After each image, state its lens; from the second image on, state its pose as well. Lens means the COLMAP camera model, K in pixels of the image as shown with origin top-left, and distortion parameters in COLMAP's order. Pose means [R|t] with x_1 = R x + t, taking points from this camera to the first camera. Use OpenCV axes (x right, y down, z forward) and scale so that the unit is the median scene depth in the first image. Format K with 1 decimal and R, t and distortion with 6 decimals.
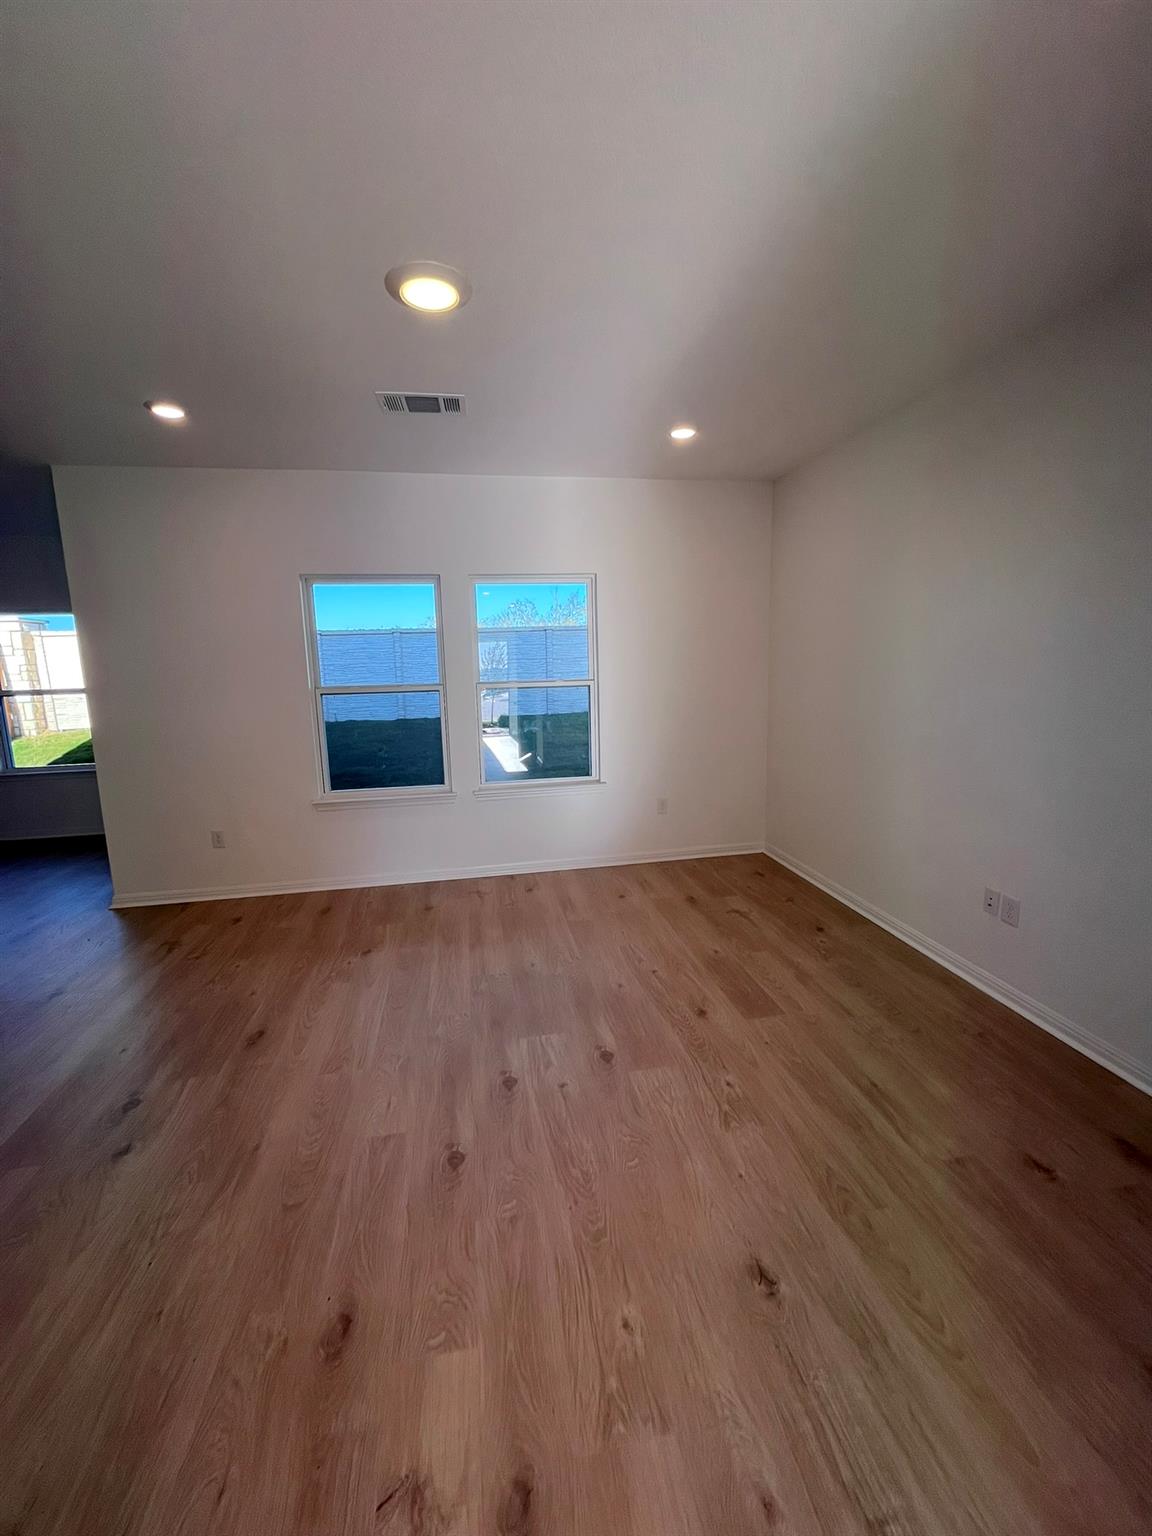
lens RADIAL K [[620.5, 0, 572.8], [0, 620.5, 762.4], [0, 0, 1]] dist [-0.001596, 0.000203]
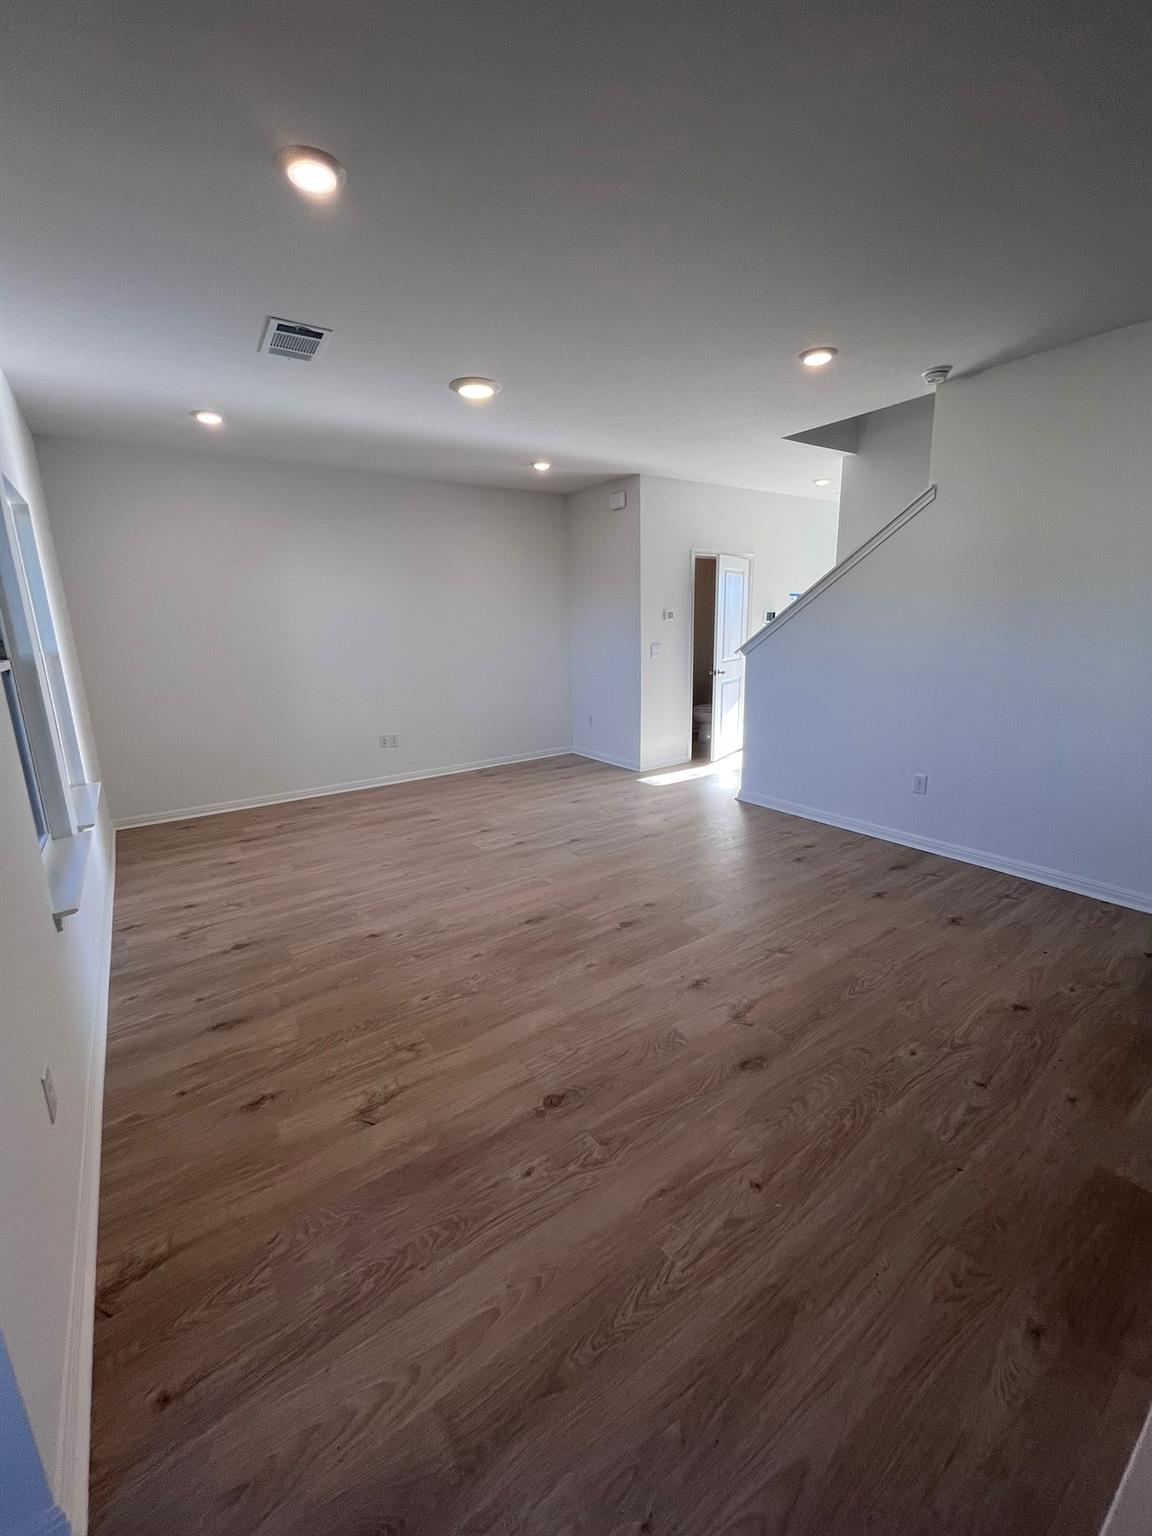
lens RADIAL K [[620.5, 0, 576.3], [0, 620.5, 762.6], [0, 0, 1]] dist [-0.001596, 0.000203]
pose [[-0.423302, -0.167966, 0.890282, -1.474271], [0.179535, 0.947625, 0.264148, -0.144523], [-0.888022, 0.271651, -0.370976, 1.211927]]
